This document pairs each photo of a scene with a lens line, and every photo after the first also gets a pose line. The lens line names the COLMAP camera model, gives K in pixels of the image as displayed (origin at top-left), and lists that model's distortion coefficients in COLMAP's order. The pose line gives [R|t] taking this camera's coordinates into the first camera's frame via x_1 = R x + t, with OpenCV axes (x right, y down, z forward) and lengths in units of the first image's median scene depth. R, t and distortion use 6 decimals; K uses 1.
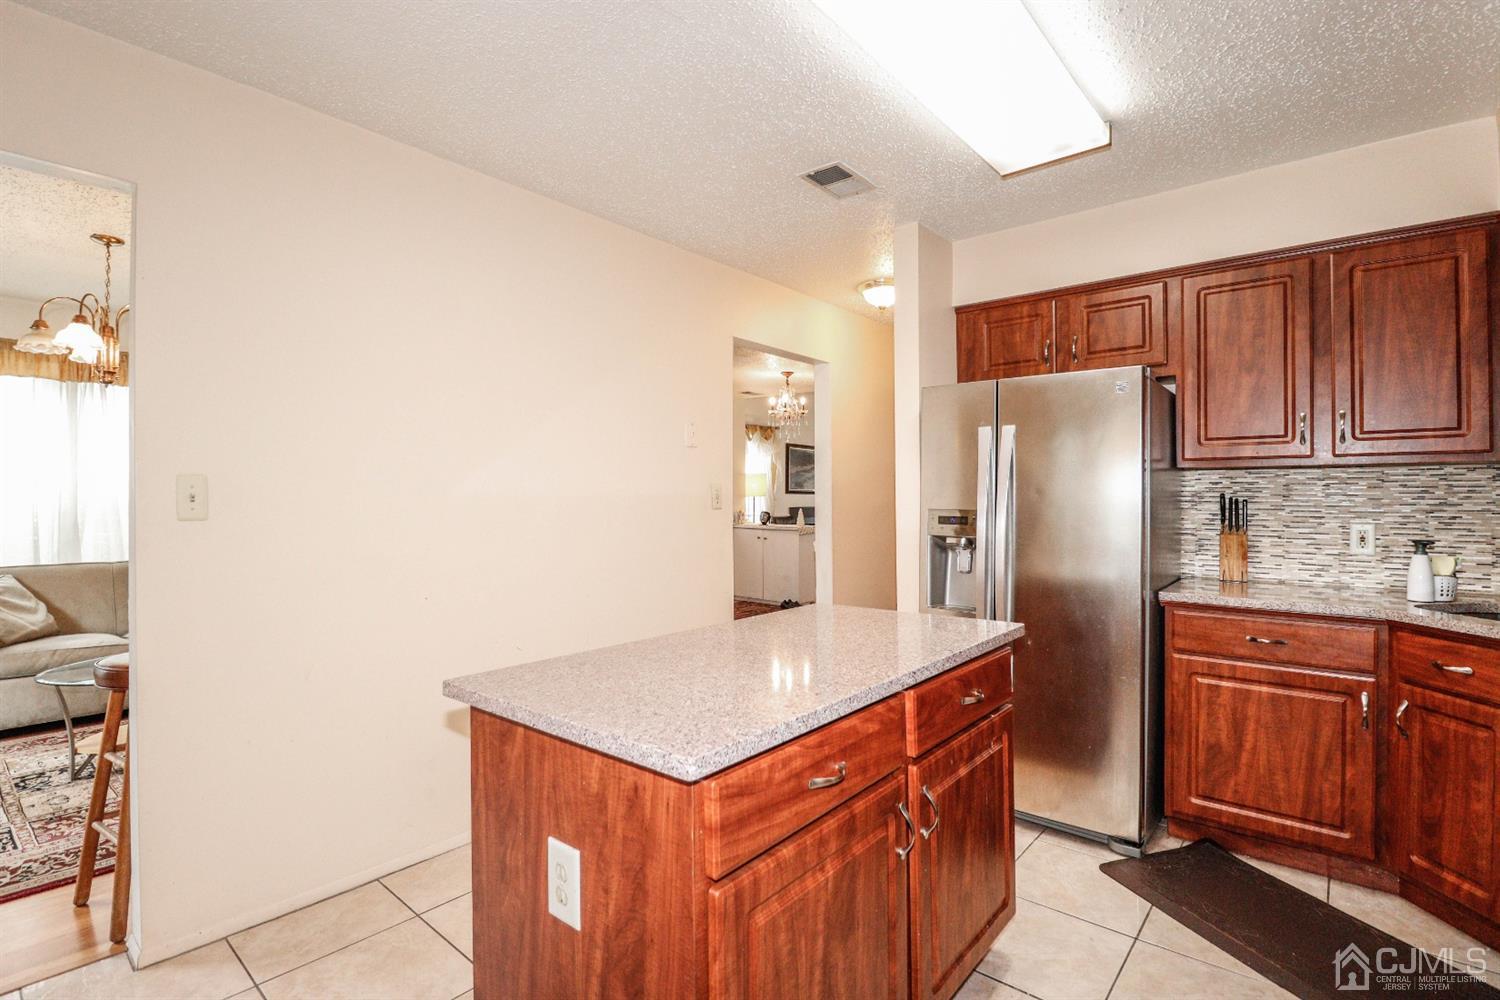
lens RADIAL K [[707.3, 0, 750.0], [0, 707.3, 497.2], [0, 0, 1]] dist [-0.001625, -0.013747]
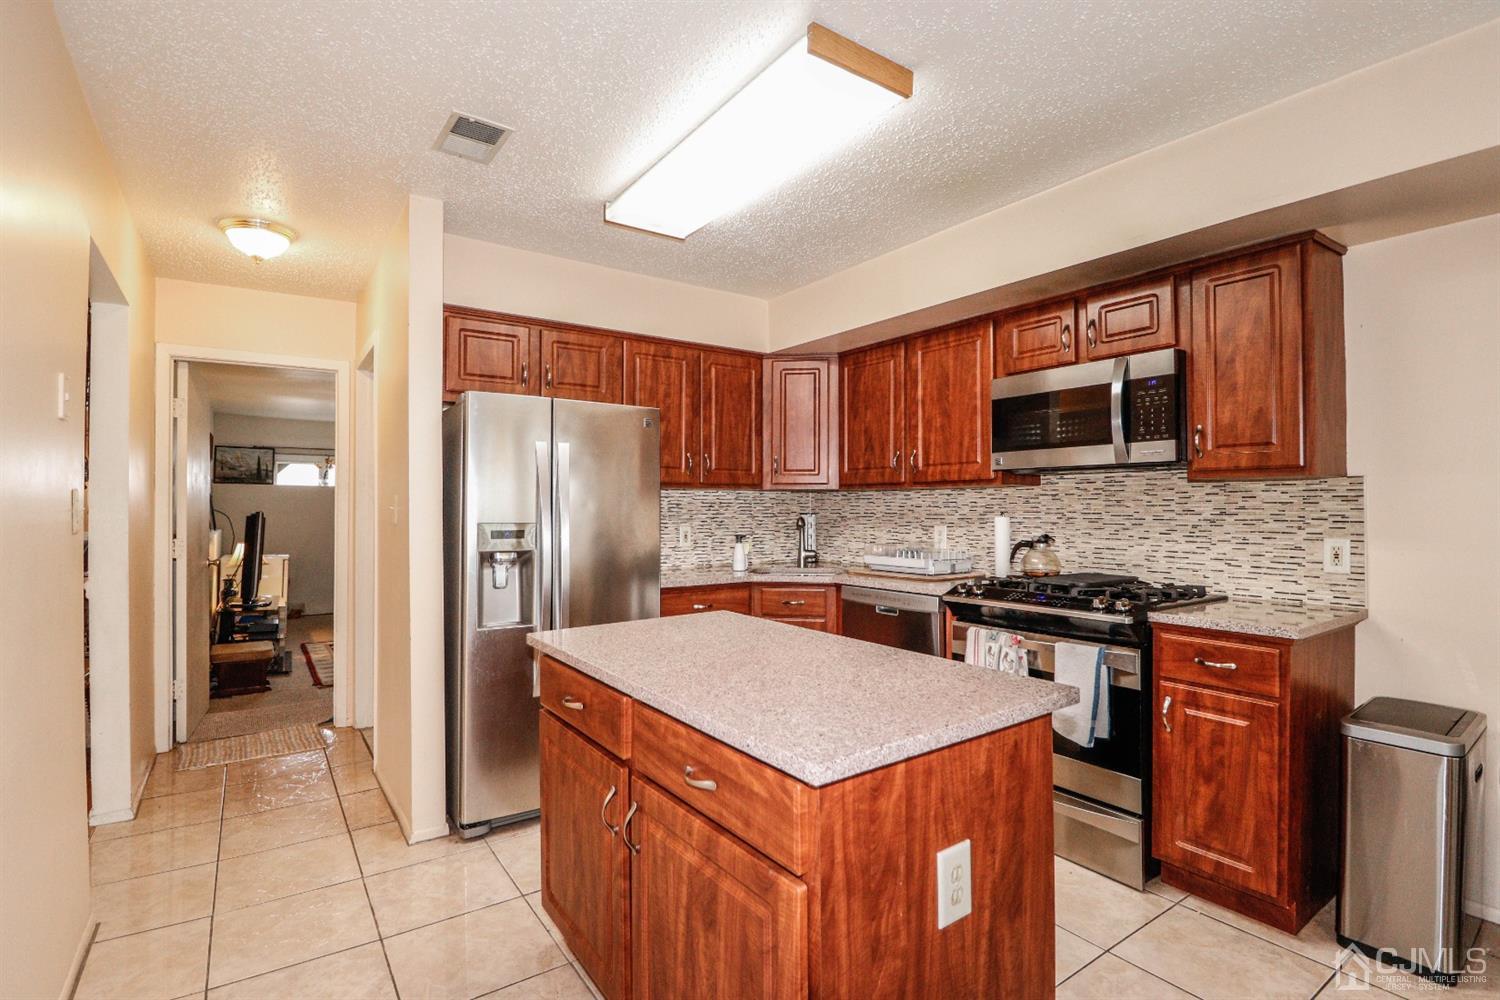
lens RADIAL K [[714.4, 0, 750.0], [0, 714.4, 500.0], [0, 0, 1]] dist [0.000094, -0.000010]
pose [[0.249957, 0.009593, 0.968210, -0.721049], [0.001081, 0.999948, -0.010187, -0.005320], [-0.968256, 0.003593, 0.249933, 0.541331]]
